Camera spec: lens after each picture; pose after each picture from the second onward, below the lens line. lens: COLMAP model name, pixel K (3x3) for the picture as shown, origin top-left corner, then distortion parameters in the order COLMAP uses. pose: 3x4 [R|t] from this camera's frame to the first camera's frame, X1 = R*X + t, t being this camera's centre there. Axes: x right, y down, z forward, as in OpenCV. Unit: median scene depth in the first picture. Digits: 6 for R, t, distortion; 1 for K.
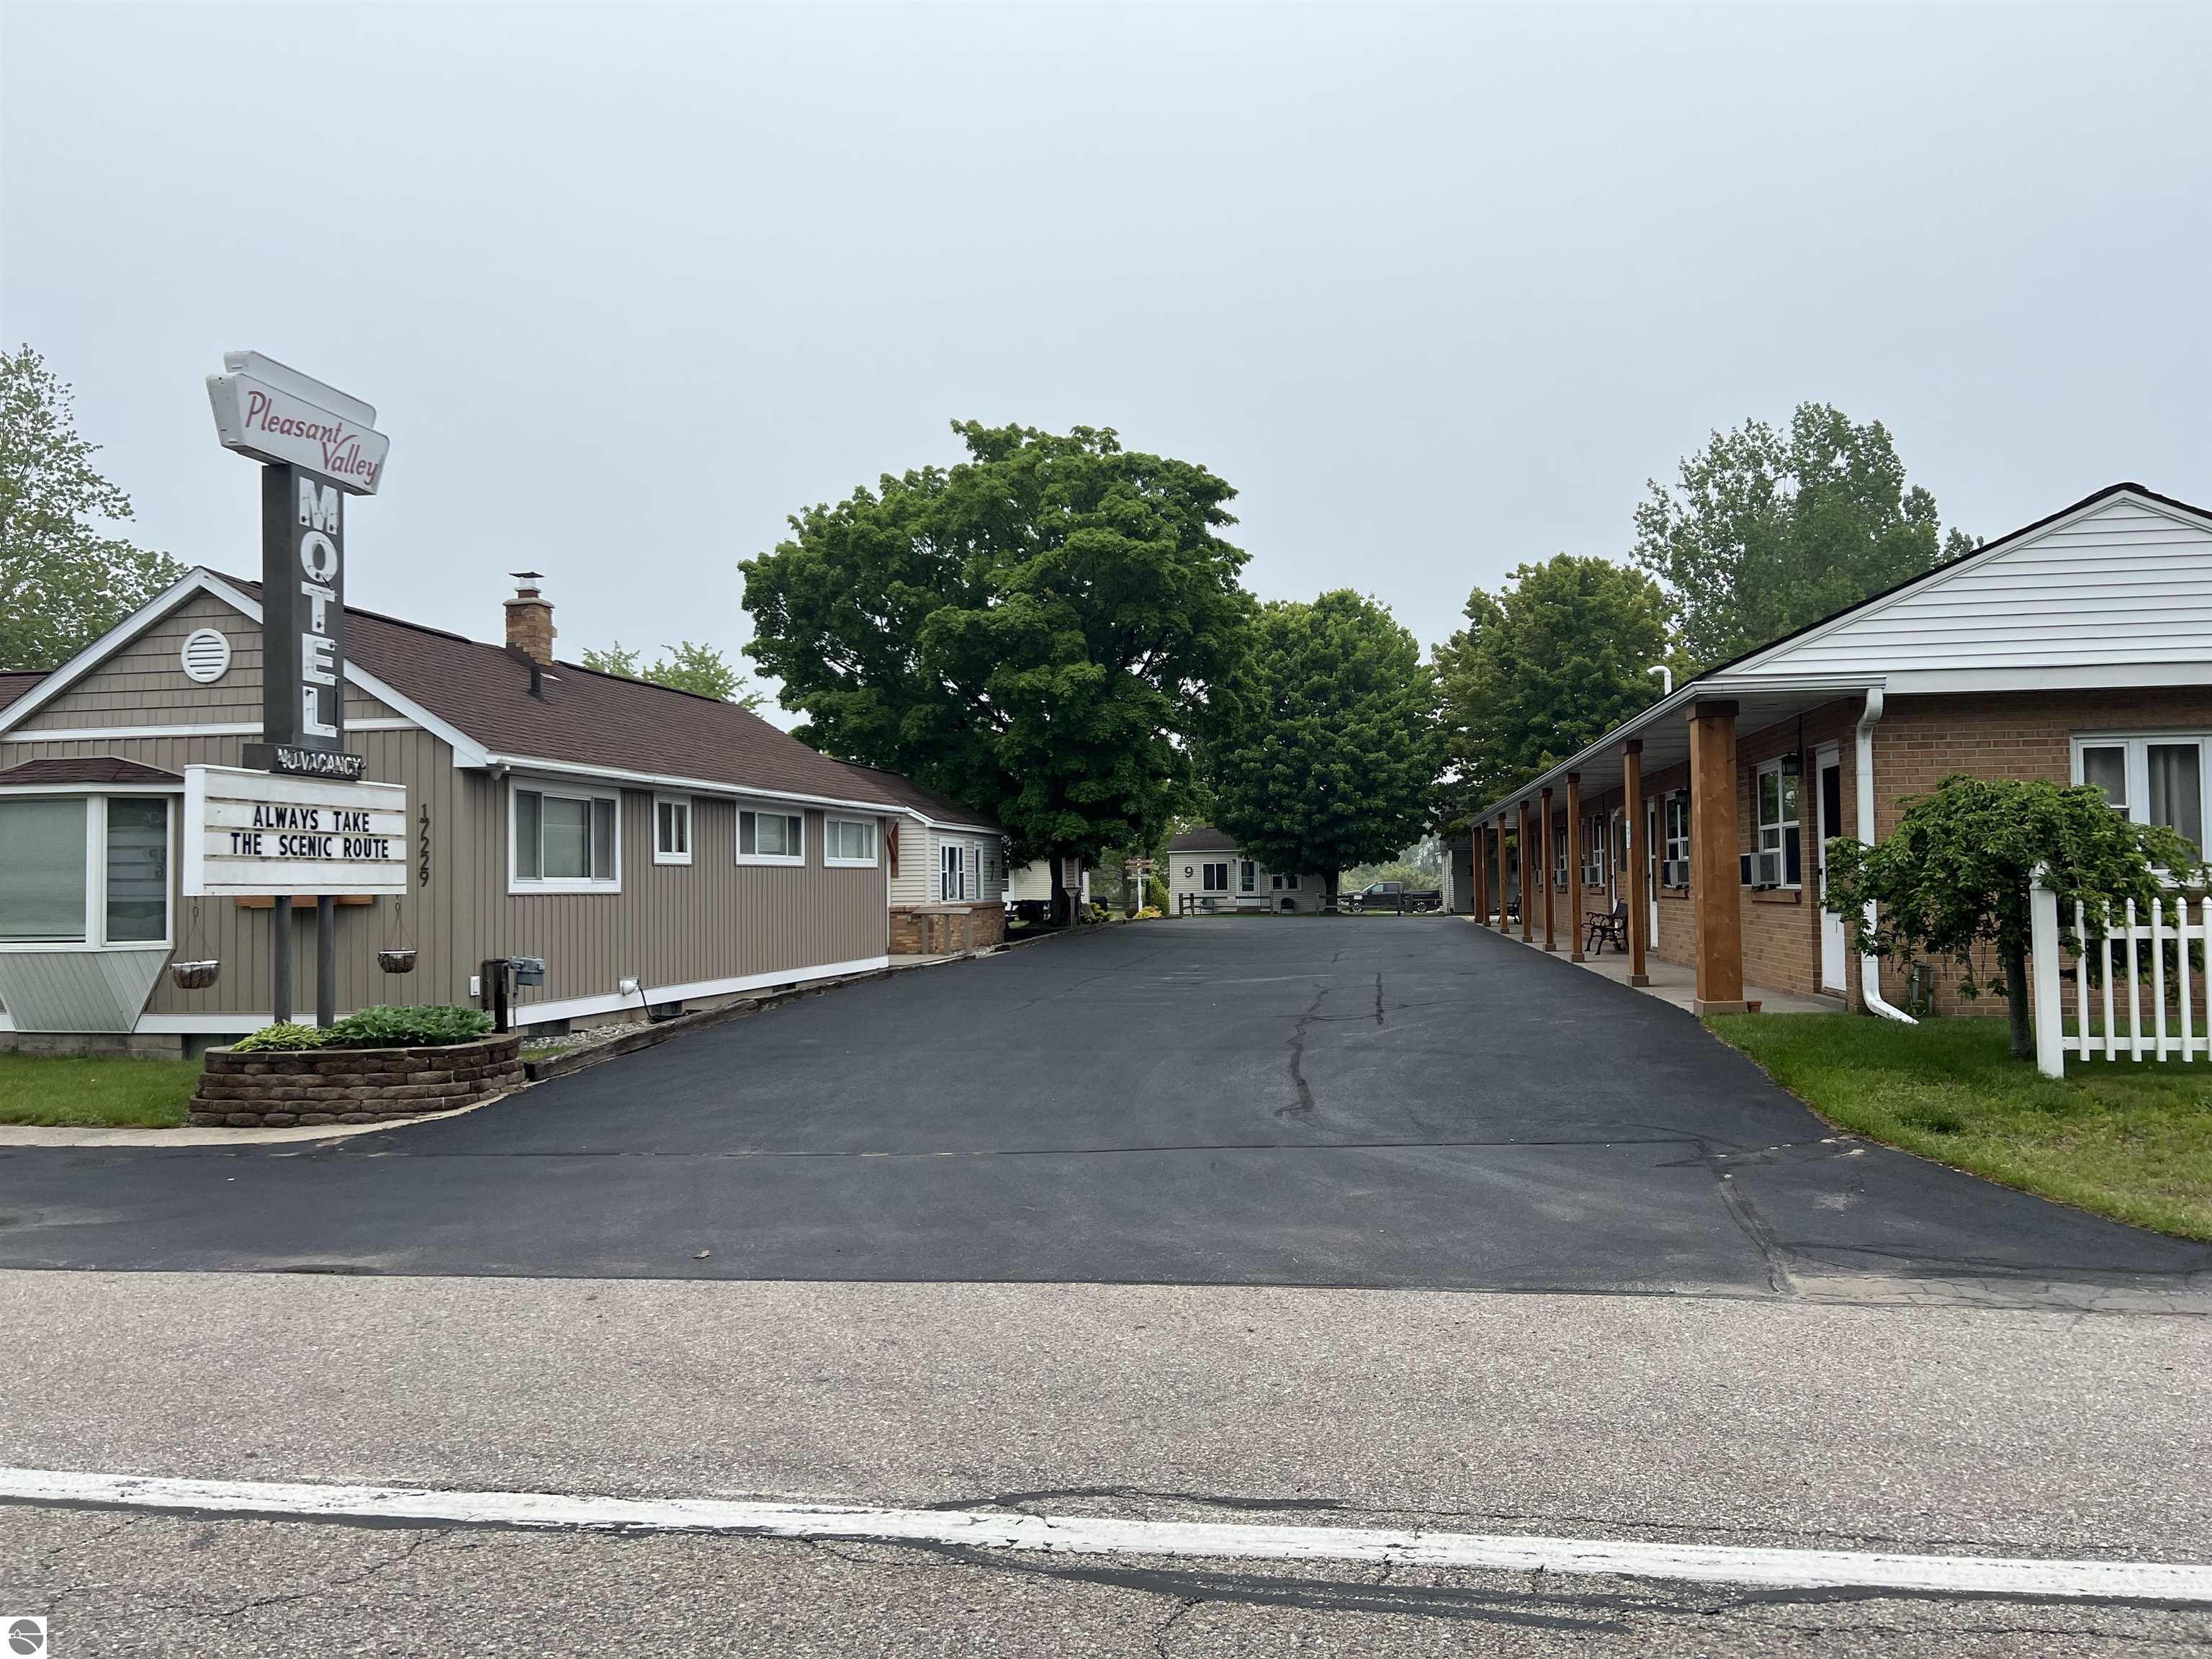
lens RADIAL K [[1659.7, 0, 1115.0], [0, 1659.7, 838.4], [0, 0, 1]] dist [0.041127, -0.005064]
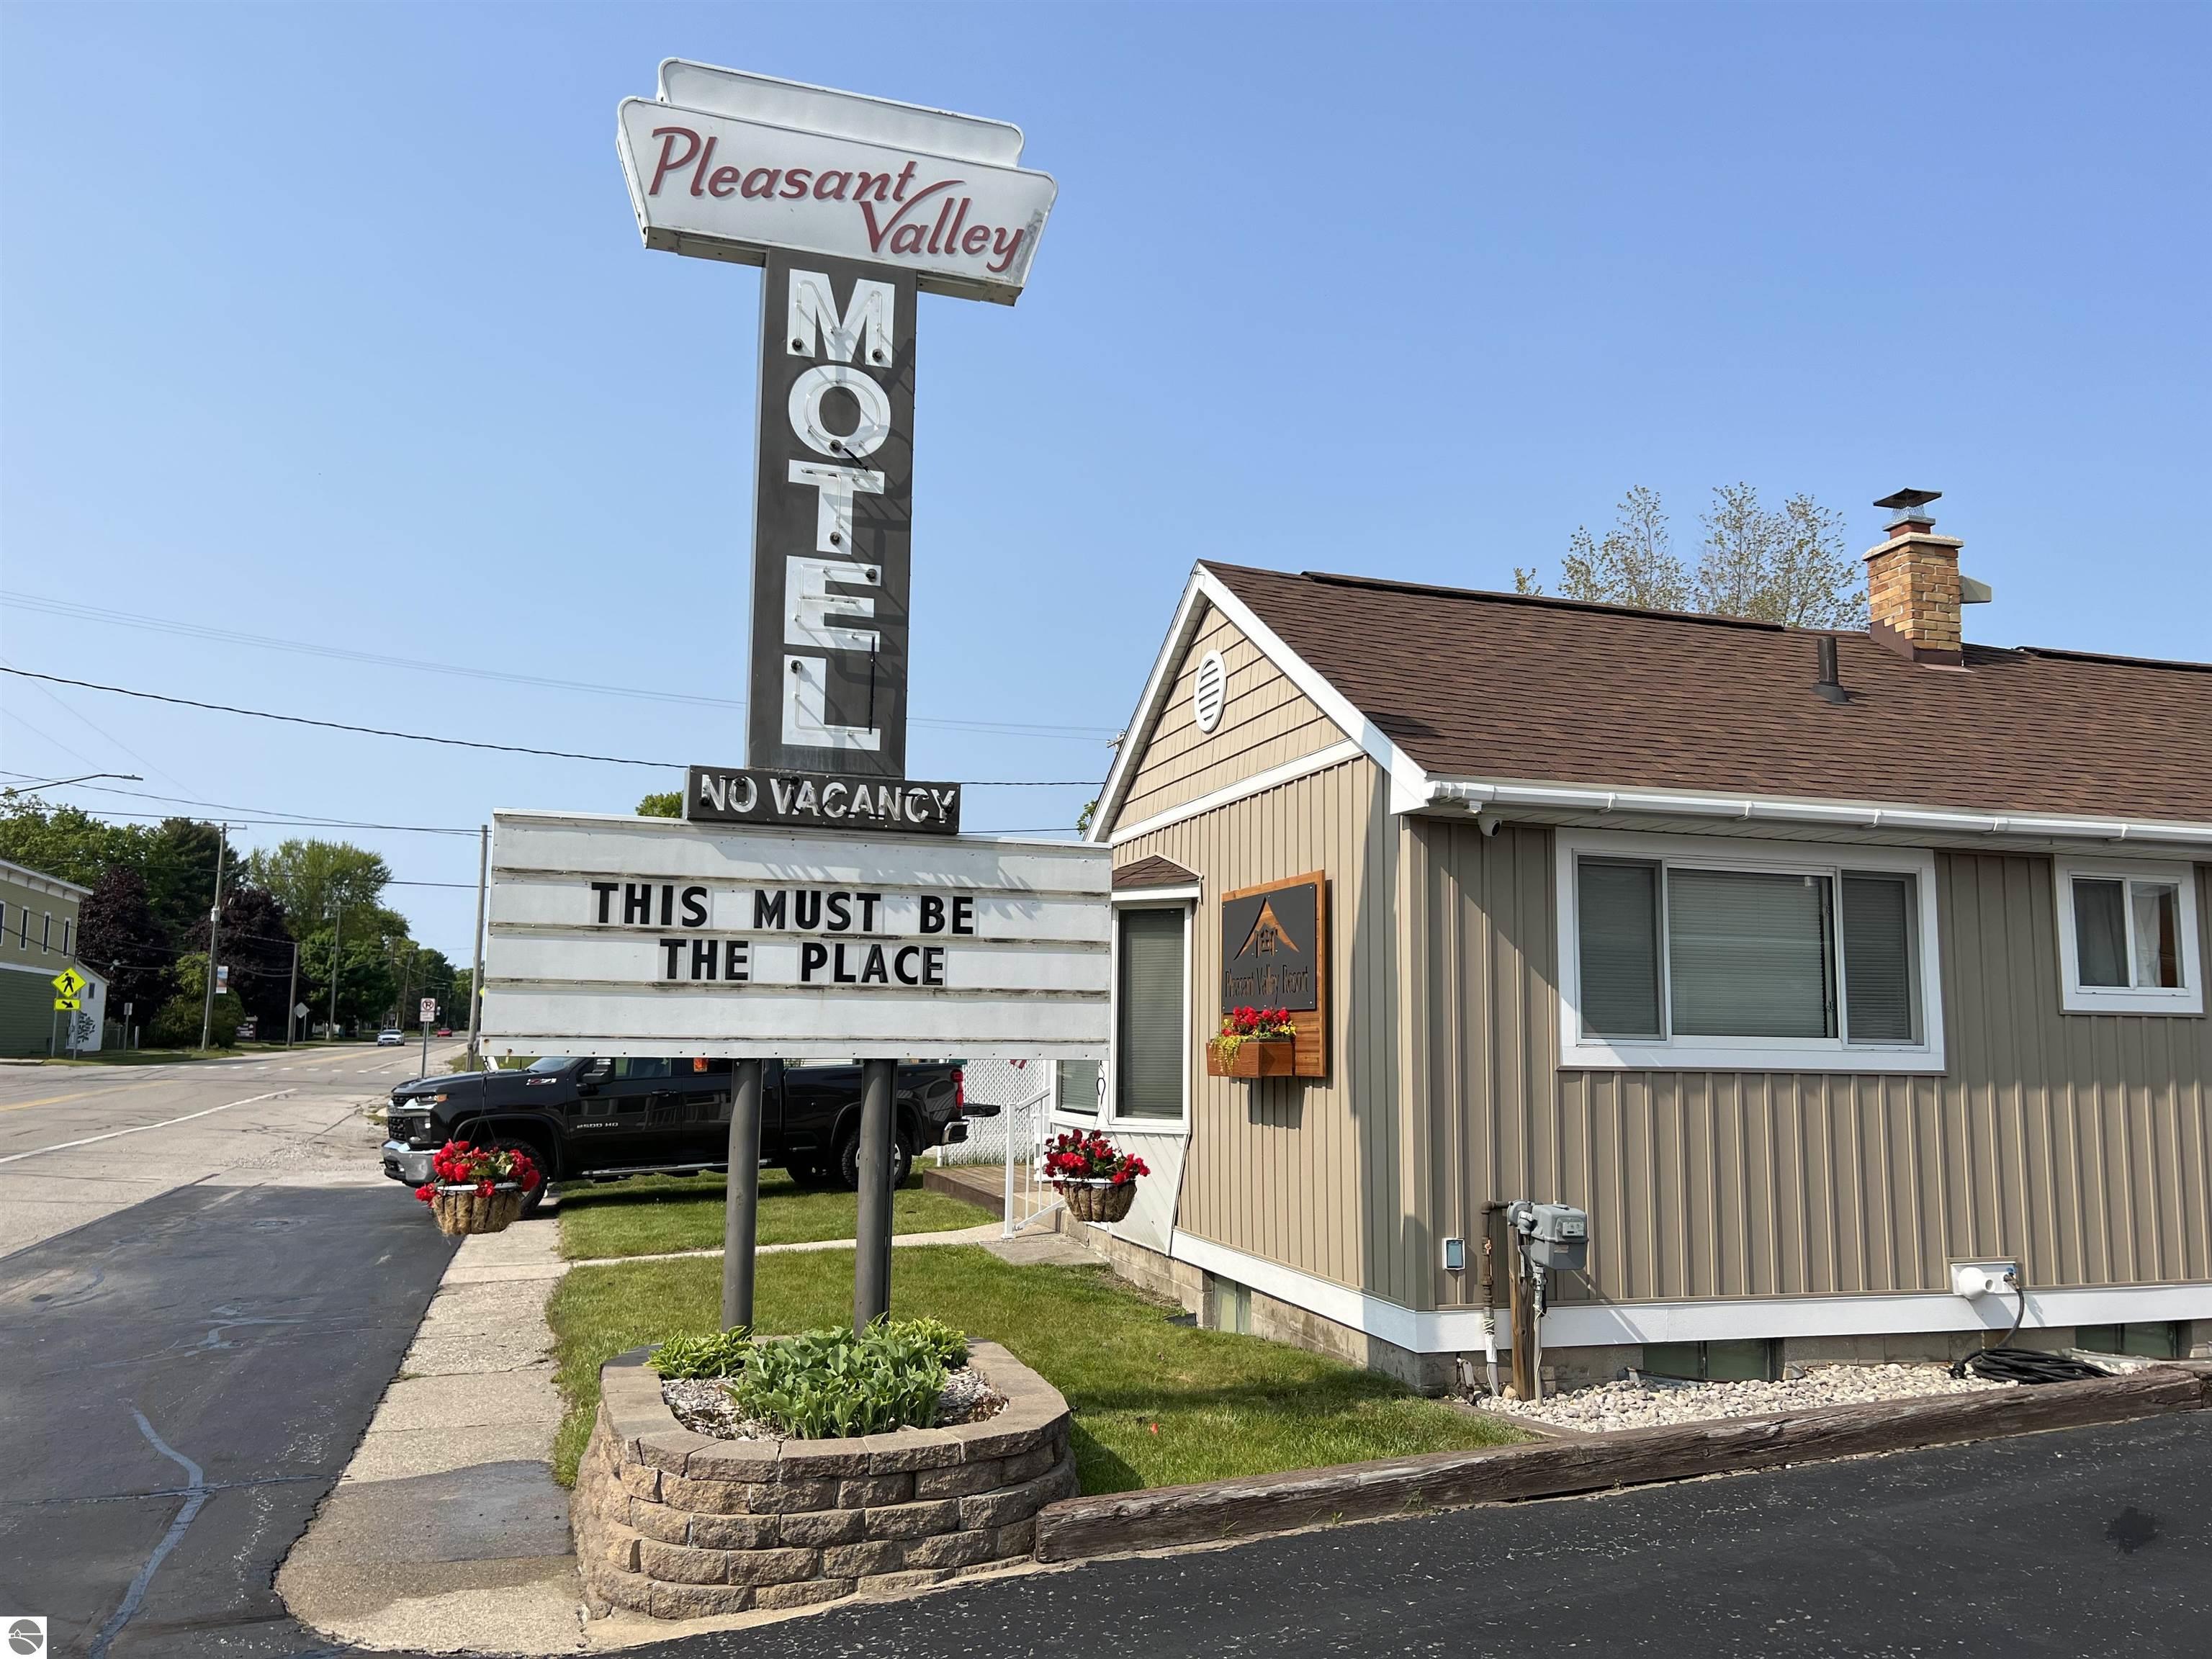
lens RADIAL K [[1659.7, 0, 1115.0], [0, 1659.7, 838.4], [0, 0, 1]] dist [0.041127, -0.005064]
pose [[0.476251, -0.086890, -0.875006, 0.009459], [0.006804, 0.995440, -0.095146, 0.012141], [0.879283, 0.039360, 0.474671, 0.655994]]
